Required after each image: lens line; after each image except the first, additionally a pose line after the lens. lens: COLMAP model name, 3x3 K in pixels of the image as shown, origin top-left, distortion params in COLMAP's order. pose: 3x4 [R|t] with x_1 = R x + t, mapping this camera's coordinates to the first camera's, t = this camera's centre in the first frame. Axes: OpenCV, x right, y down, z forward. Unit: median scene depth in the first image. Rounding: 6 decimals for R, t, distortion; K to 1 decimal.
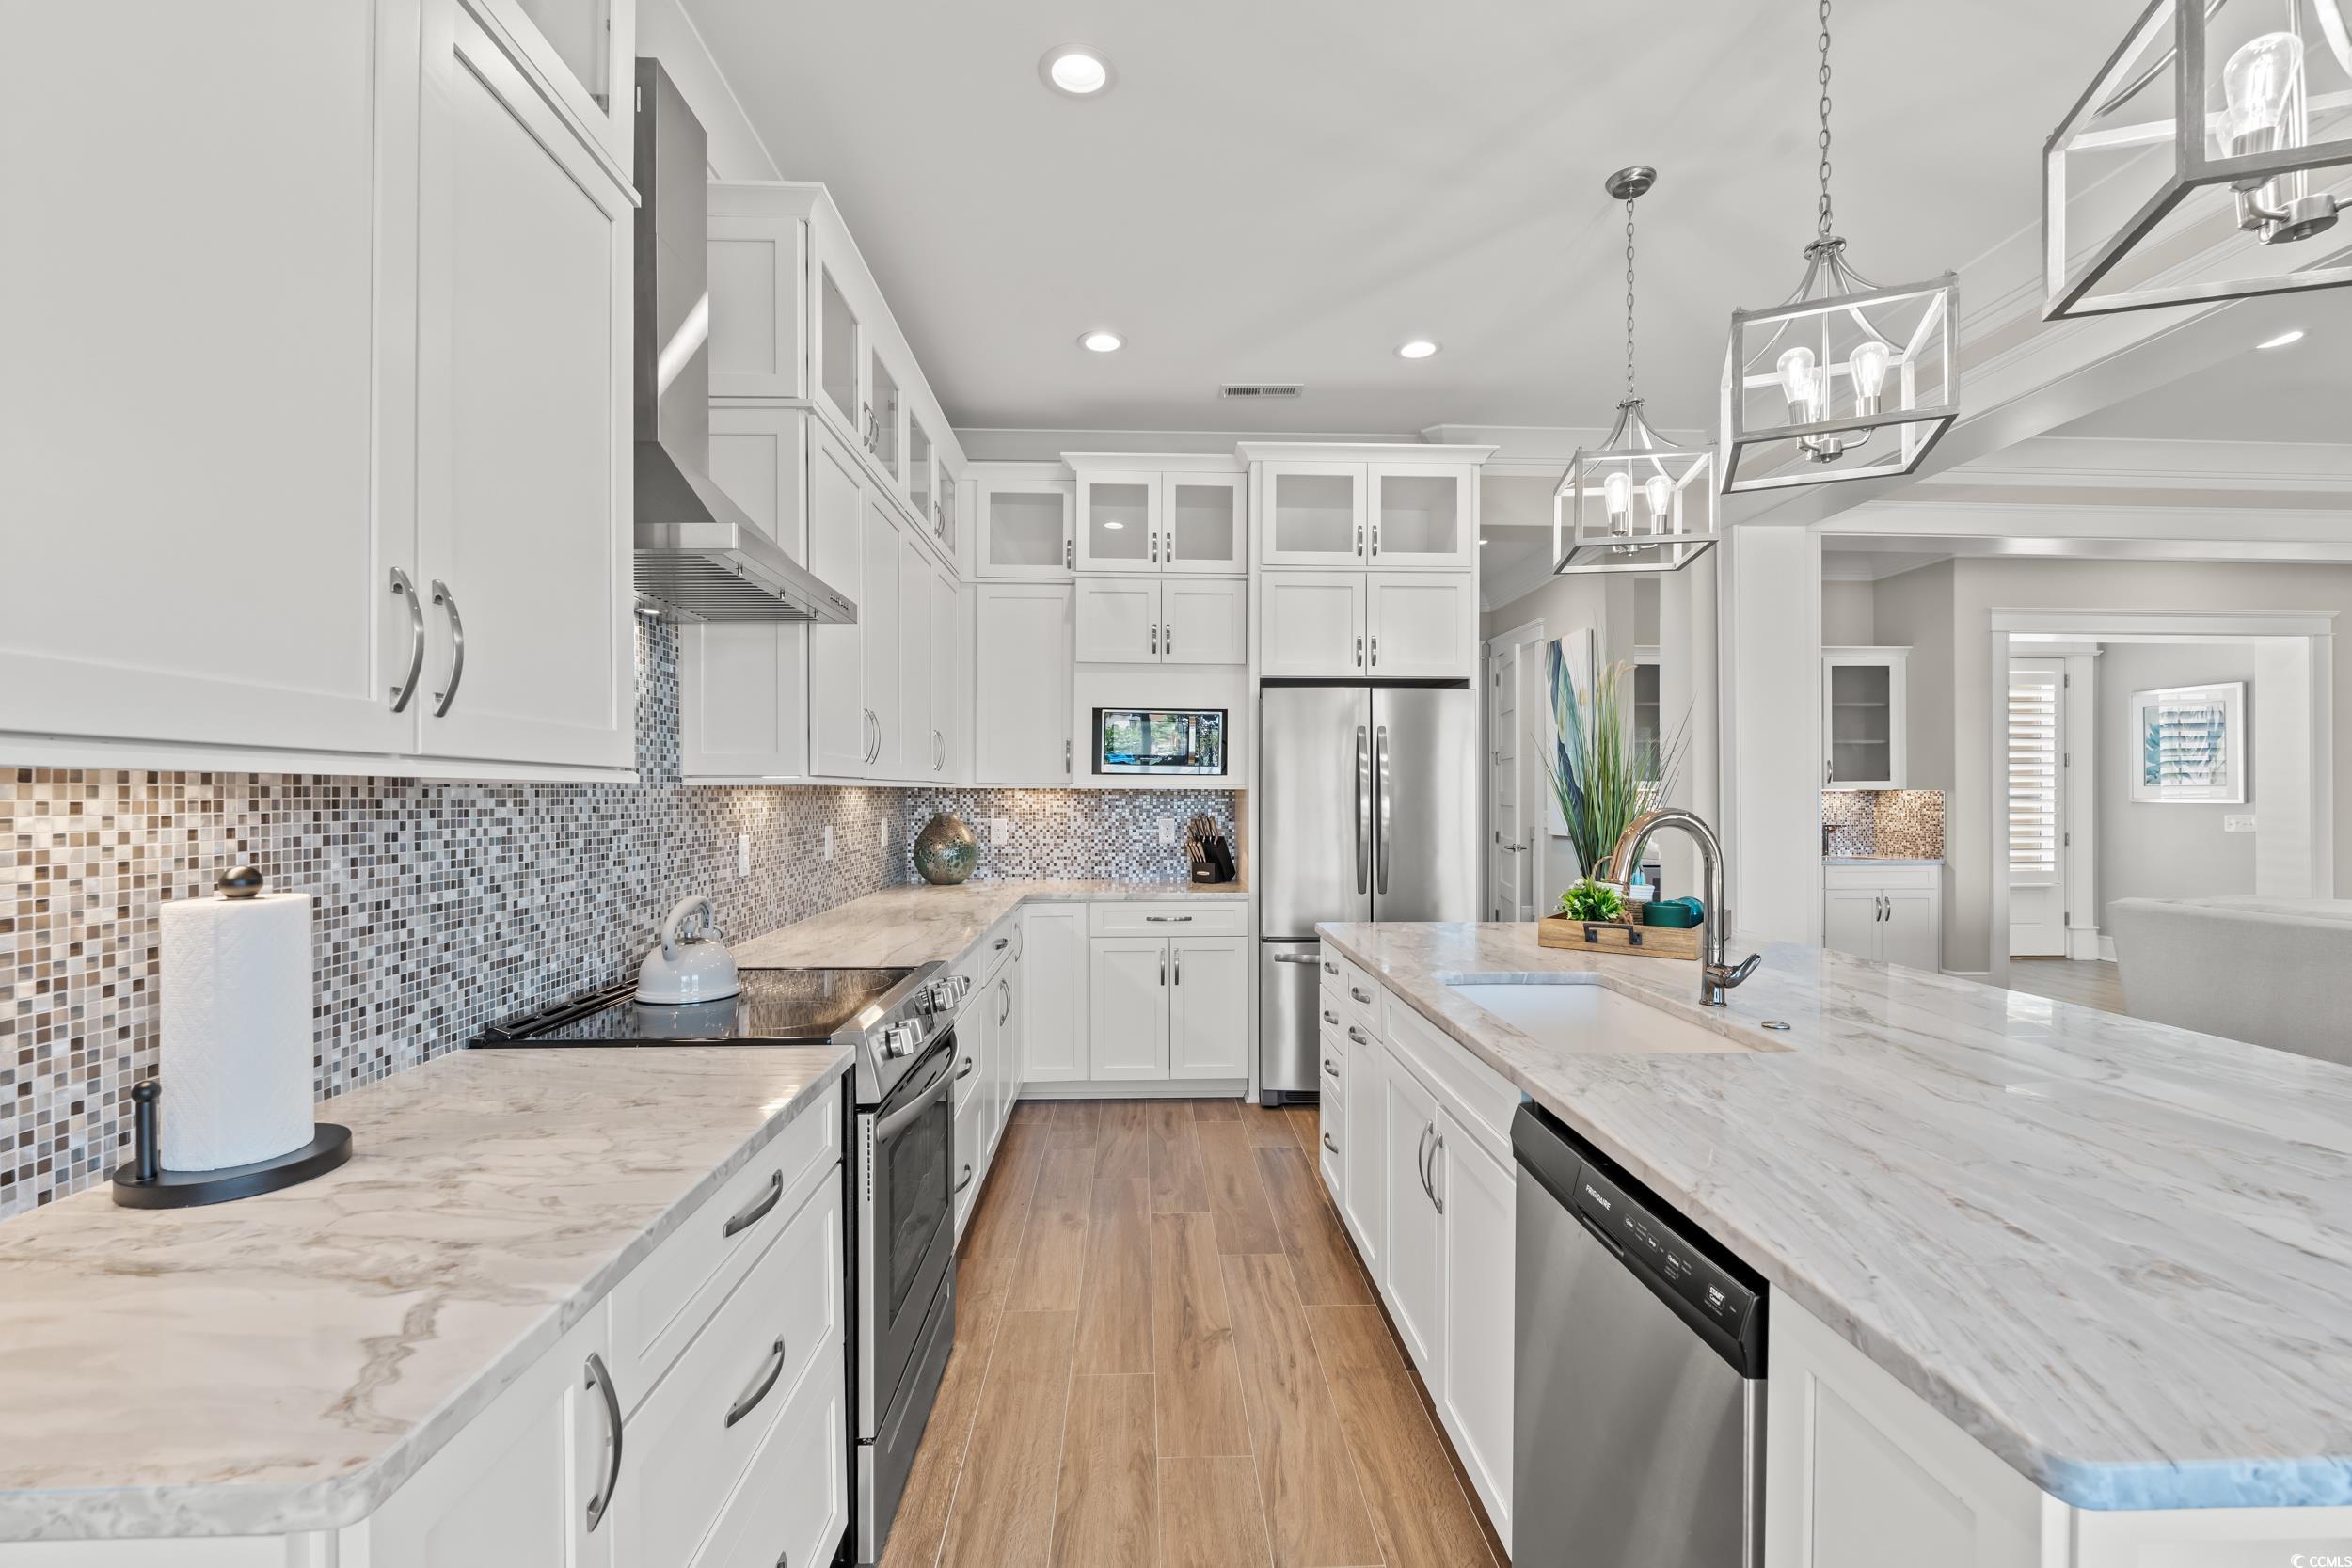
lens RADIAL K [[1033.6, 0, 1178.2], [0, 1033.6, 787.2], [0, 0, 1]] dist [-0.009712, 0.000199]
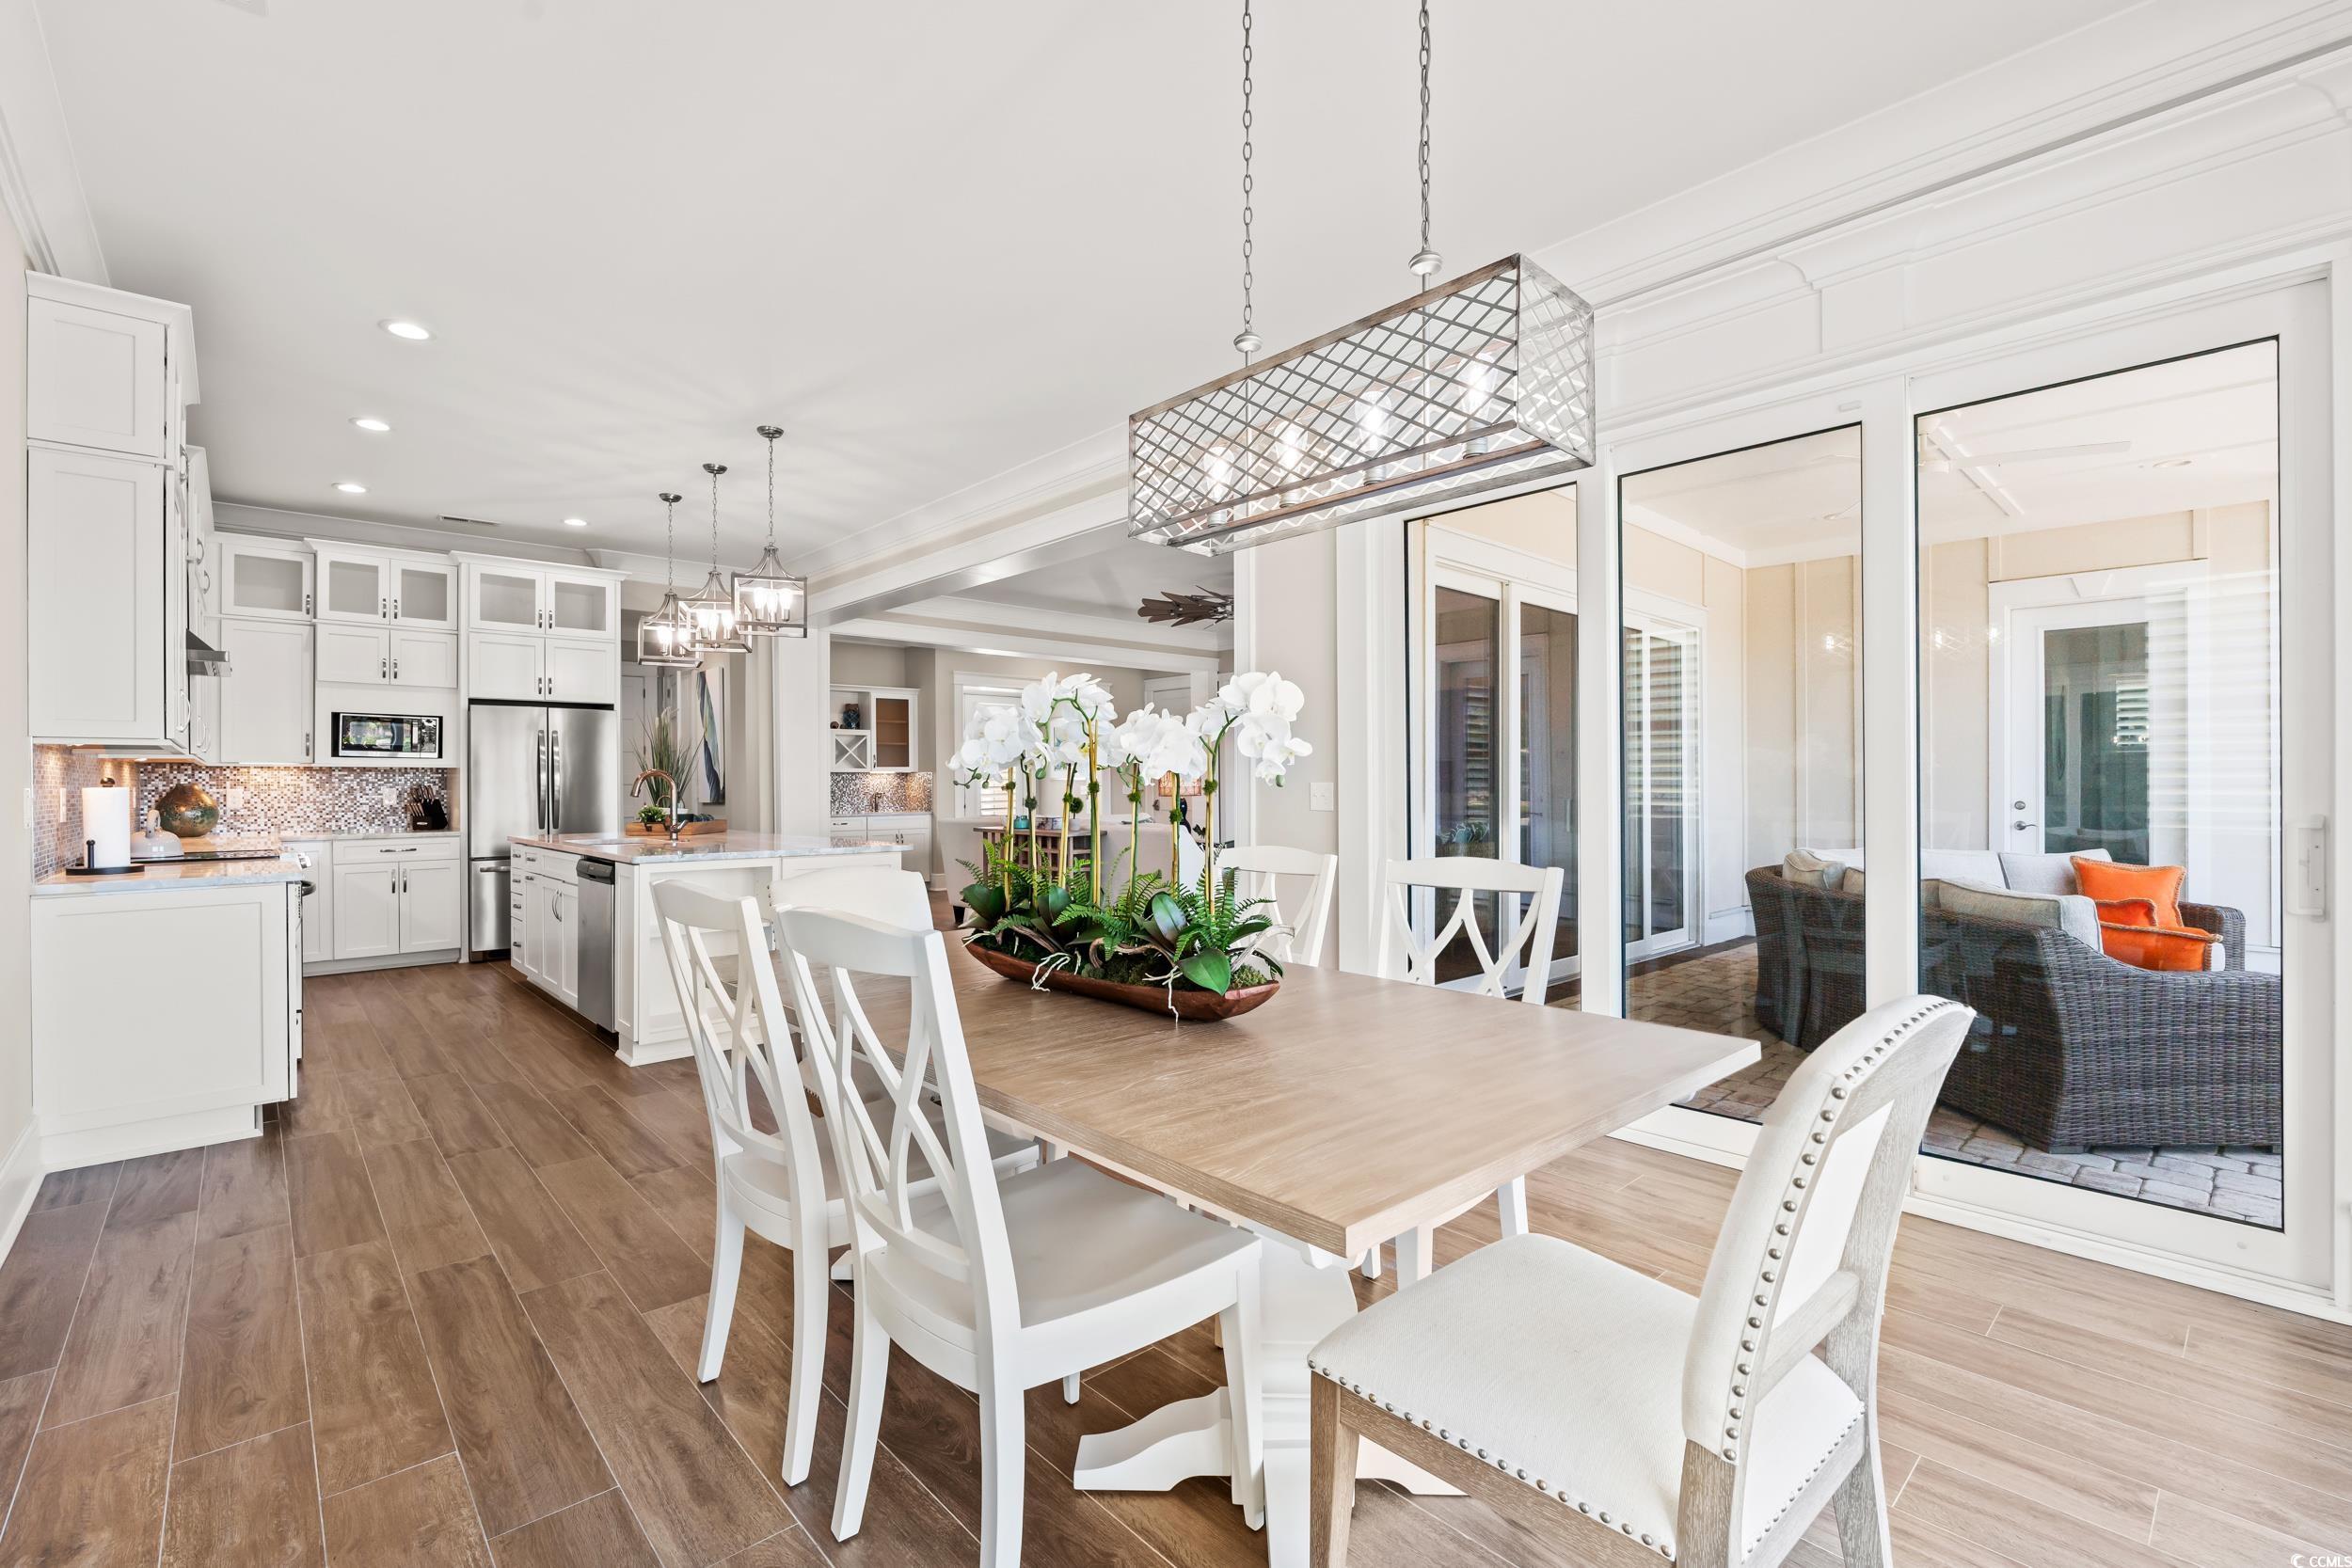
lens RADIAL K [[1033.6, 0, 1188.1], [0, 1033.6, 776.6], [0, 0, 1]] dist [-0.009712, 0.000199]
pose [[0.759389, -0.000187, 0.650637, -0.107422], [0.002109, 0.999995, -0.002173, 0.021463], [-0.650634, 0.003022, 0.759386, -0.908990]]
